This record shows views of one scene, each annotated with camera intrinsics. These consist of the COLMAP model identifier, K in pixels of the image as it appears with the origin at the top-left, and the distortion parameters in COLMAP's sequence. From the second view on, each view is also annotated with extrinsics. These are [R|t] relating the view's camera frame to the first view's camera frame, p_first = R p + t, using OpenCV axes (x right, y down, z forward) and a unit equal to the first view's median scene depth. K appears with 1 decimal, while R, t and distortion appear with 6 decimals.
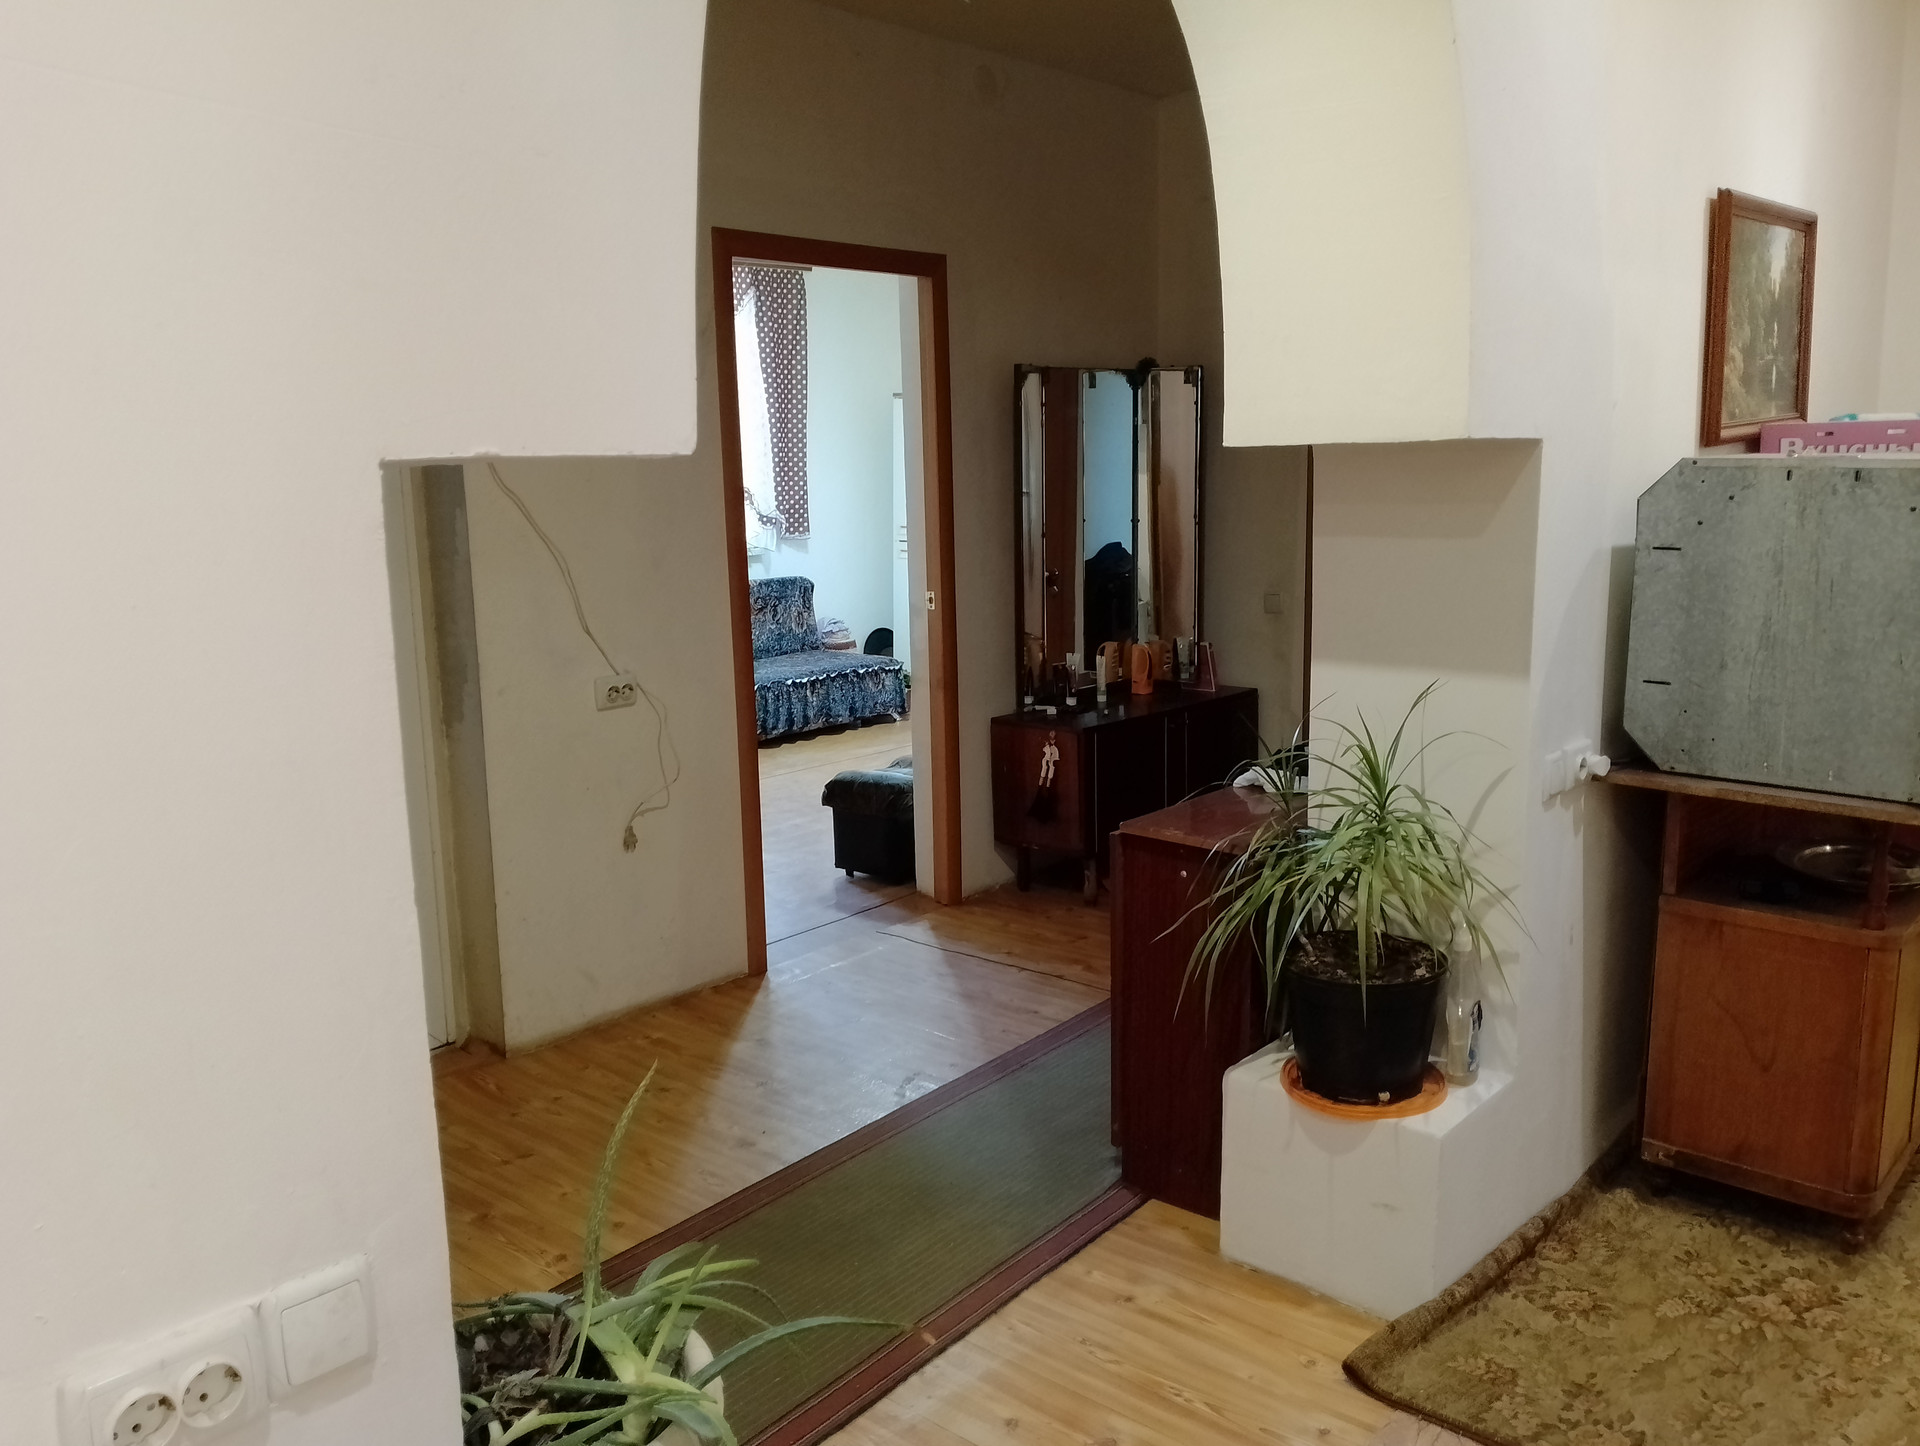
lens RADIAL K [[1590.8, 0, 963.7], [0, 1590.8, 730.4], [0, 0, 1]] dist [0.064969, -0.001245]
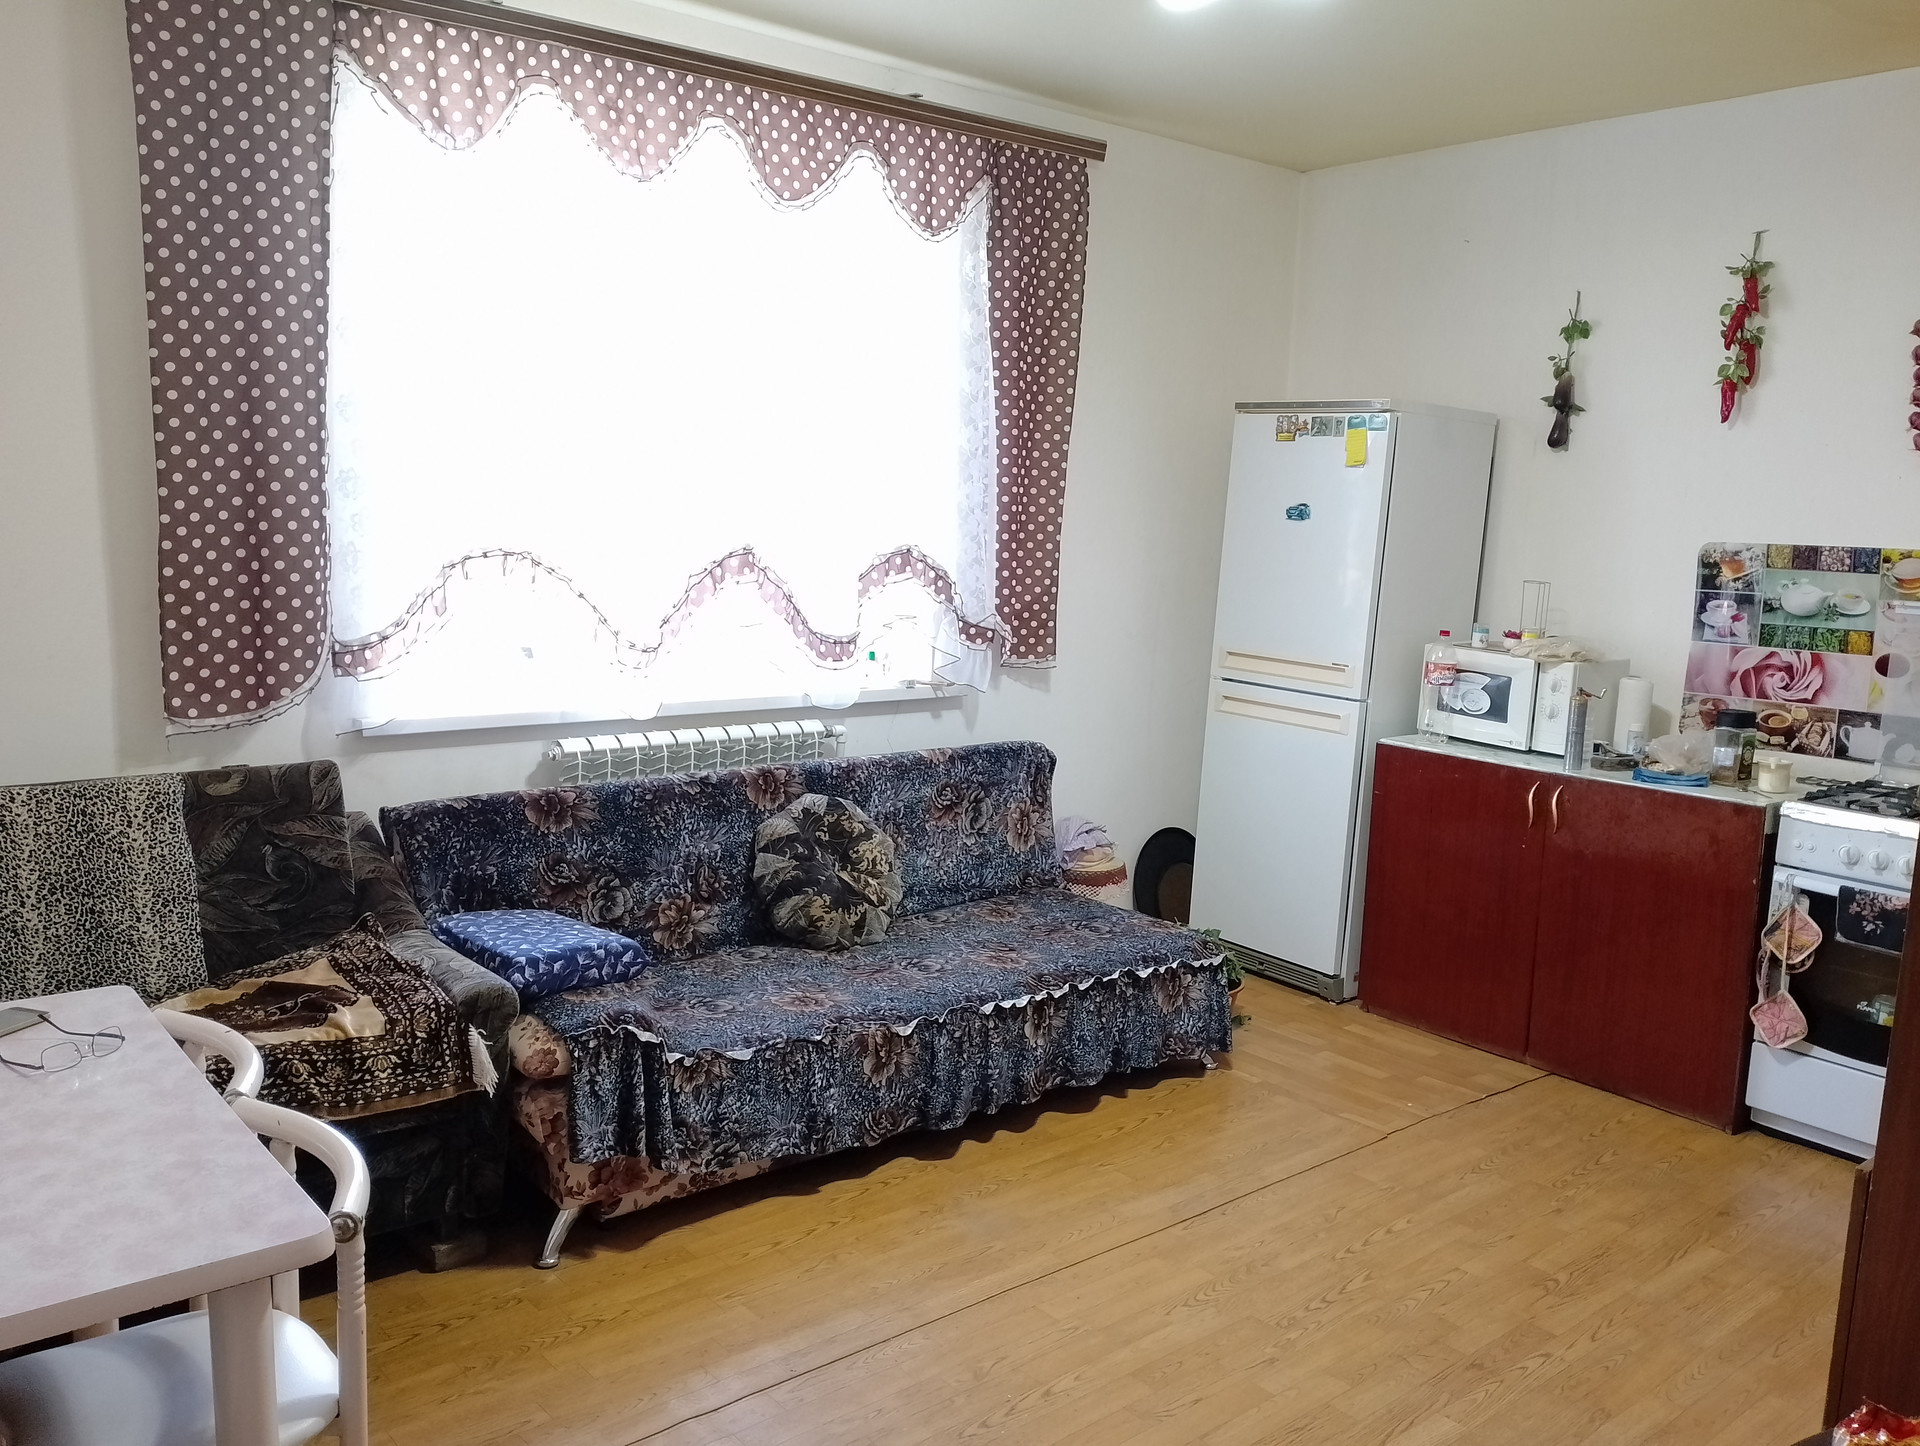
lens RADIAL K [[1590.8, 0, 953.9], [0, 1590.8, 722.6], [0, 0, 1]] dist [0.064969, -0.001245]
pose [[0.986334, 0.079037, -0.144565, -0.053832], [-0.084585, 0.995882, -0.032634, -0.085293], [0.141390, 0.044416, 0.988957, 0.490564]]
